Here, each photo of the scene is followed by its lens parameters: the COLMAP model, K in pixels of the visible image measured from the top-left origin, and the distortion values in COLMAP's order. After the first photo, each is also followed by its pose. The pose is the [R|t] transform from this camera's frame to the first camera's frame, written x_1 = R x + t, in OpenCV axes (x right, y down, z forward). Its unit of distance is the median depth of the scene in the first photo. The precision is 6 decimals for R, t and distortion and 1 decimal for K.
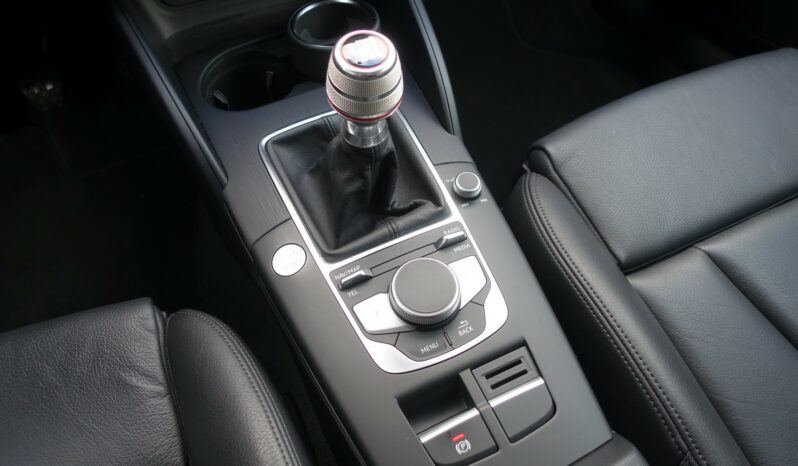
lens RADIAL K [[543.1, 0, 396.9], [0, 543.1, 234.6], [0, 0, 1]] dist [-0.009312, 0.003628]
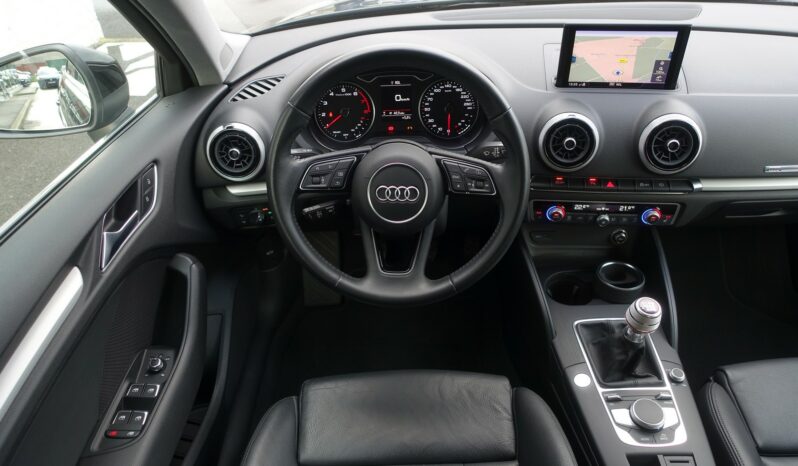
lens RADIAL K [[543.1, 0, 397.7], [0, 543.1, 234.6], [0, 0, 1]] dist [-0.009312, 0.003628]
pose [[0.907128, 0.248297, -0.339804, -0.272142], [-0.335922, 0.913575, -0.229211, 0.255884], [0.253524, 0.322071, 0.912138, -1.339704]]
